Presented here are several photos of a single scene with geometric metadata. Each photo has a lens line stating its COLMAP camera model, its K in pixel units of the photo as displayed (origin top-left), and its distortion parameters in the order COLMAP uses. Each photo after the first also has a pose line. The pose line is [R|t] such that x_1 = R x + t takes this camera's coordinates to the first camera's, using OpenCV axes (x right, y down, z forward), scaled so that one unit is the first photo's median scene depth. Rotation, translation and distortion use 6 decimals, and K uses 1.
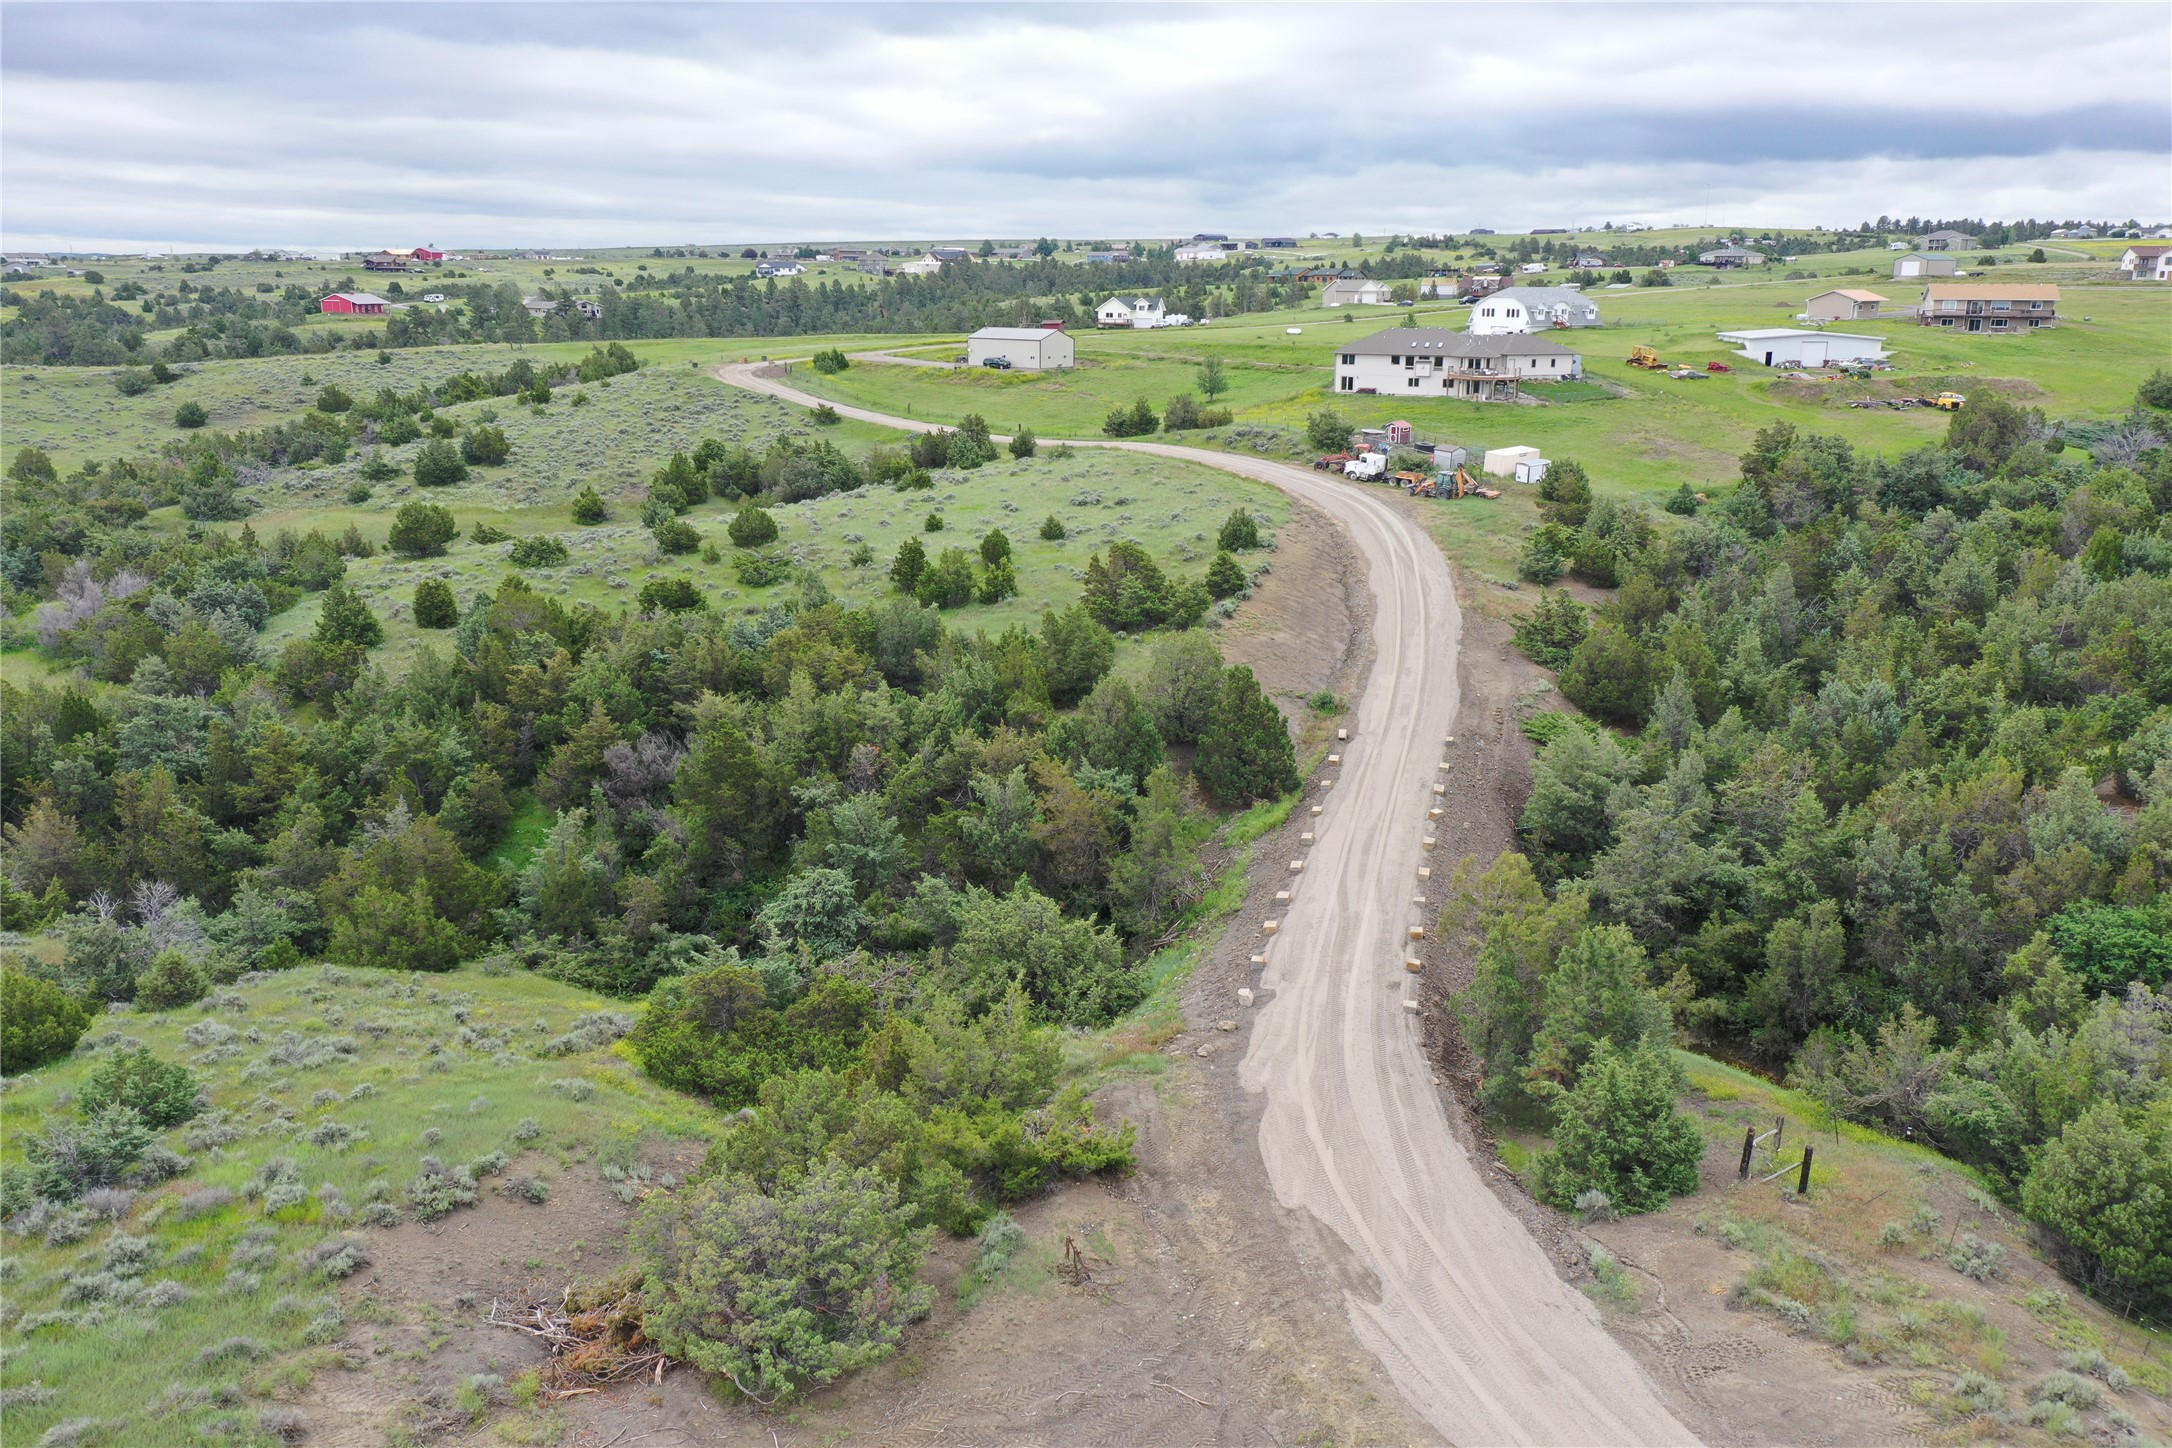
lens RADIAL K [[1723.4, 0, 1091.4], [0, 1723.4, 725.1], [0, 0, 1]] dist [0.012534, -0.006396]
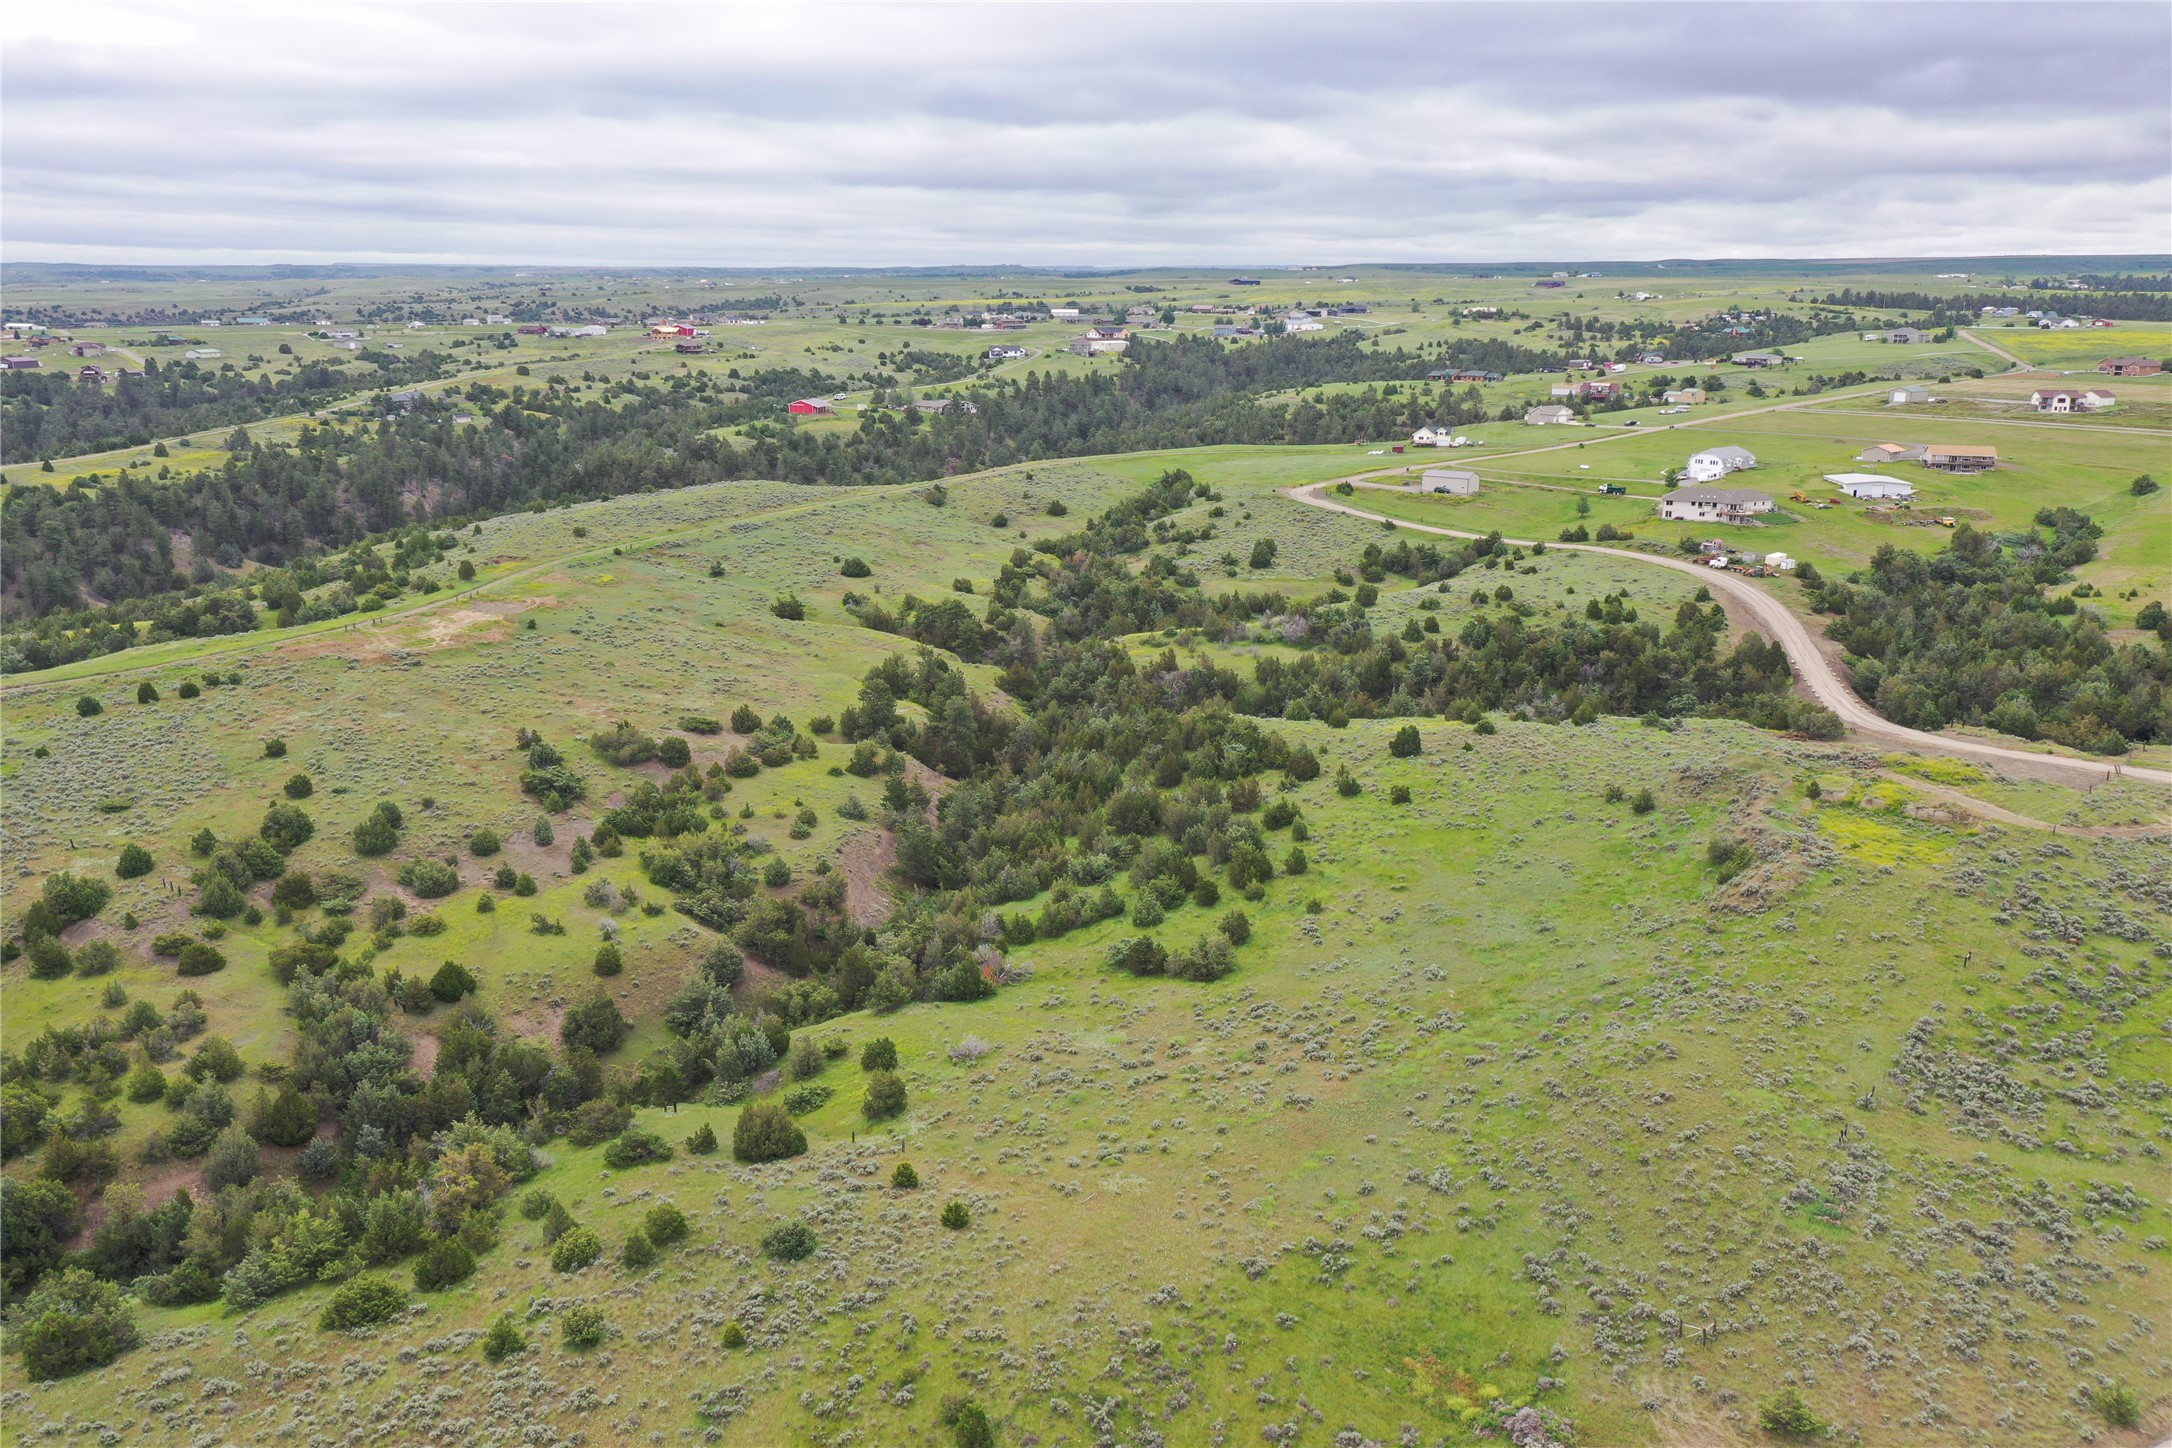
lens RADIAL K [[1723.4, 0, 1077.1], [0, 1723.4, 729.9], [0, 0, 1]] dist [0.012534, -0.006396]
pose [[0.999615, -0.011351, 0.025323, -0.745363], [0.011292, 0.999933, 0.002455, 0.064118], [-0.025349, -0.002168, 0.999676, -1.299838]]
